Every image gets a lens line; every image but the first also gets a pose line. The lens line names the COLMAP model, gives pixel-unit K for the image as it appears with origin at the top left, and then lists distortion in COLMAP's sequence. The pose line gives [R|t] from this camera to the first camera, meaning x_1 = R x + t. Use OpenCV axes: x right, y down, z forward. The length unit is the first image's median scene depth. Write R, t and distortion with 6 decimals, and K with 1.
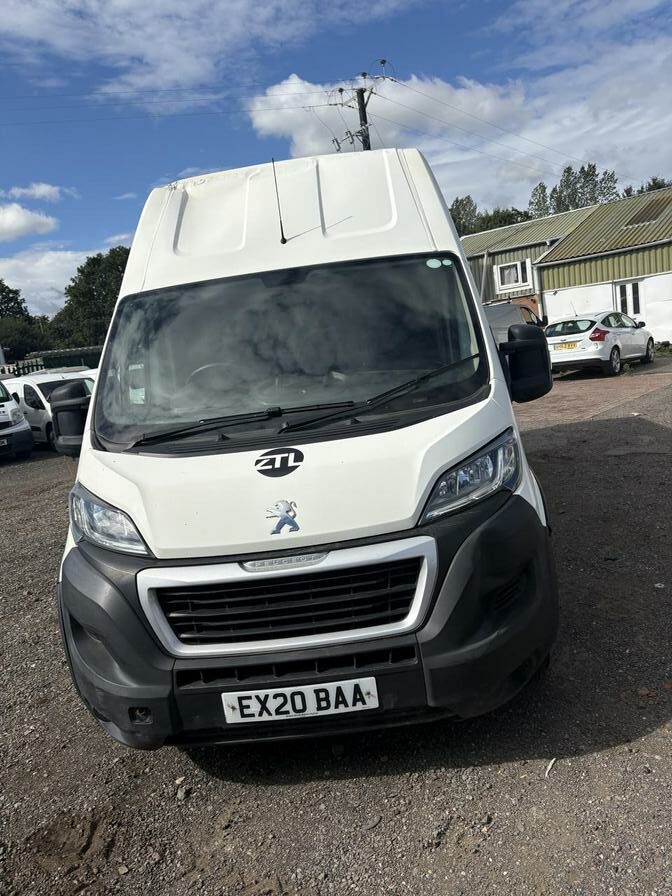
lens RADIAL K [[605.1, 0, 336.0], [0, 605.1, 448.0], [0, 0, 1]] dist [0.017368, -0.042560]
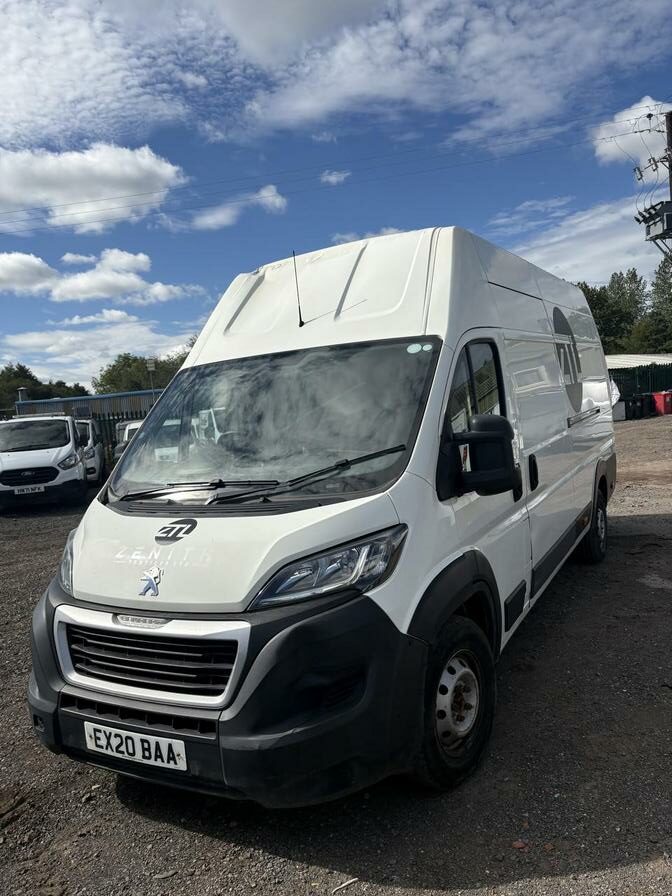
lens RADIAL K [[605.1, 0, 336.0], [0, 605.1, 448.0], [0, 0, 1]] dist [0.017368, -0.042560]
pose [[0.916764, 0.077205, -0.391896, 0.690468], [-0.101214, 0.994022, -0.040943, -0.131016], [0.386392, 0.077201, 0.919098, 0.055433]]
